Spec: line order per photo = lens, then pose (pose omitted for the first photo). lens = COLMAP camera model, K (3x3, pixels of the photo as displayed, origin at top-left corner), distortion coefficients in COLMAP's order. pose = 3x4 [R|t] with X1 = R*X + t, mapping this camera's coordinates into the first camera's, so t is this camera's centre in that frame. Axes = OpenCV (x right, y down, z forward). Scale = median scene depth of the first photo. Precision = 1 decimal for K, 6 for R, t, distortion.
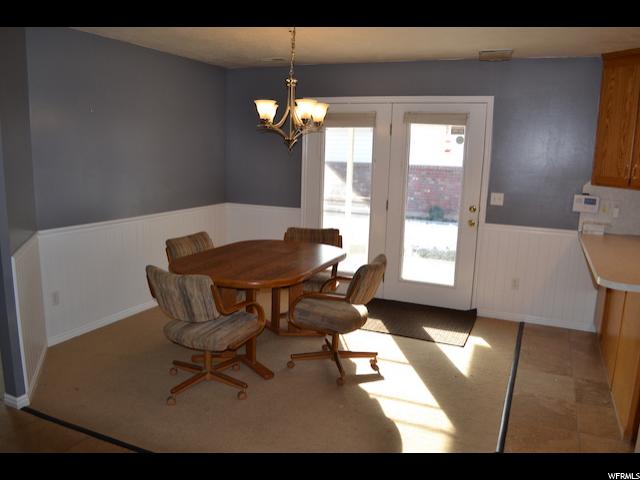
lens RADIAL K [[508.1, 0, 320.3], [0, 508.1, 240.8], [0, 0, 1]] dist [-0.079199, 0.014037]
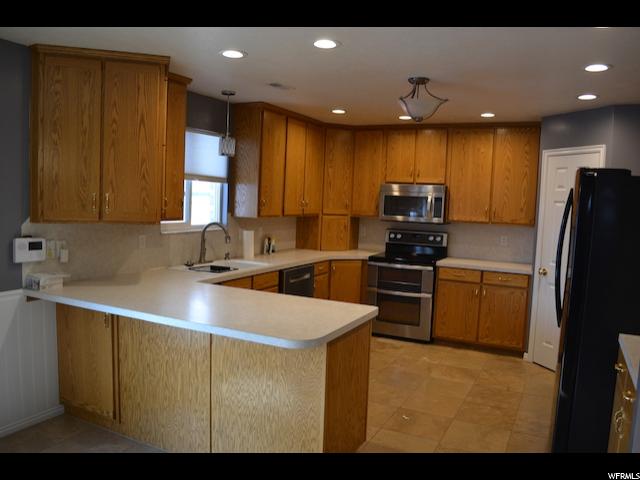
lens RADIAL K [[508.1, 0, 324.1], [0, 508.1, 241.8], [0, 0, 1]] dist [-0.079199, 0.014037]
pose [[0.043852, -0.121325, 0.991644, -0.151455], [0.138457, 0.983758, 0.114238, -0.108710], [-0.989397, 0.132291, 0.059938, 0.539331]]
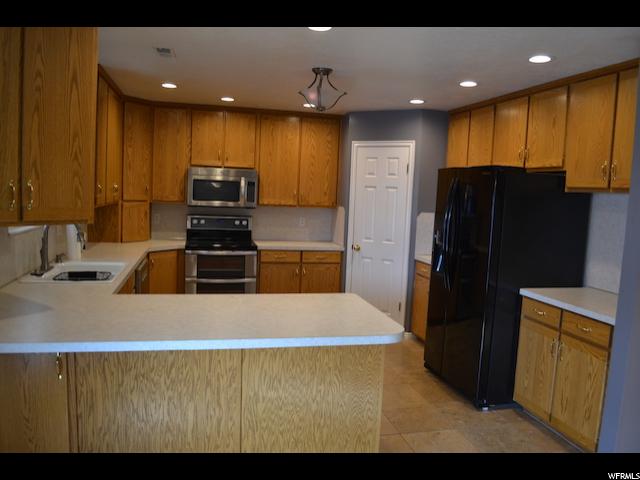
lens RADIAL K [[508.1, 0, 323.8], [0, 508.1, 240.9], [0, 0, 1]] dist [-0.079199, 0.014037]
pose [[-0.606069, -0.139077, 0.783159, 0.000020], [0.075126, 0.970185, 0.230428, -0.170704], [-0.791857, 0.198491, -0.577551, 0.945974]]
